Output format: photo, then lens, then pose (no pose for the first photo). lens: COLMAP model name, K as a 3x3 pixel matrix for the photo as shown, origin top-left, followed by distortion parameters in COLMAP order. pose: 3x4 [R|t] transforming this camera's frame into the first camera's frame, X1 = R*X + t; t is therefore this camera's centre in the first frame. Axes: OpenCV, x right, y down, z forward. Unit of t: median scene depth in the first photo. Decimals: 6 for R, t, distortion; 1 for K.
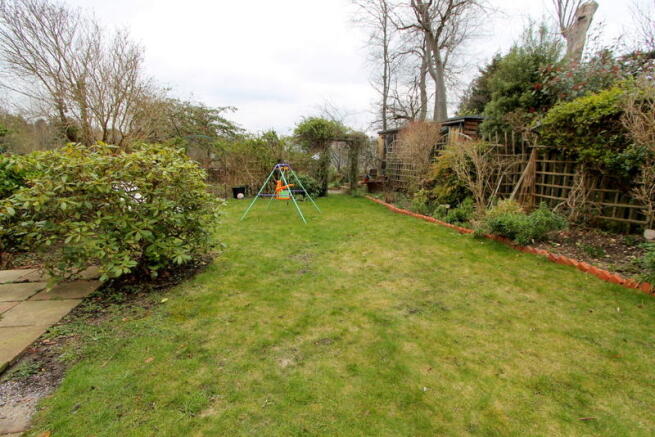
lens RADIAL K [[303.2, 0, 330.8], [0, 303.2, 212.9], [0, 0, 1]] dist [-0.000675, 0.000021]
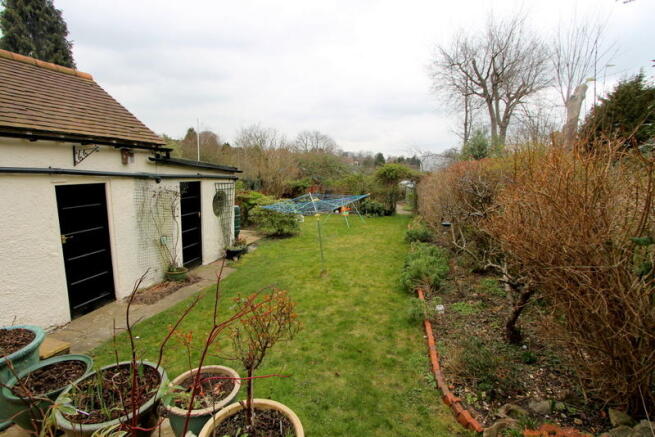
lens RADIAL K [[303.2, 0, 330.8], [0, 303.2, 212.9], [0, 0, 1]] dist [-0.000675, 0.000021]
pose [[0.892599, 0.075888, -0.444419, 0.403427], [-0.094902, 0.995272, -0.020658, -0.007284], [0.440750, 0.060616, 0.895581, -0.513050]]
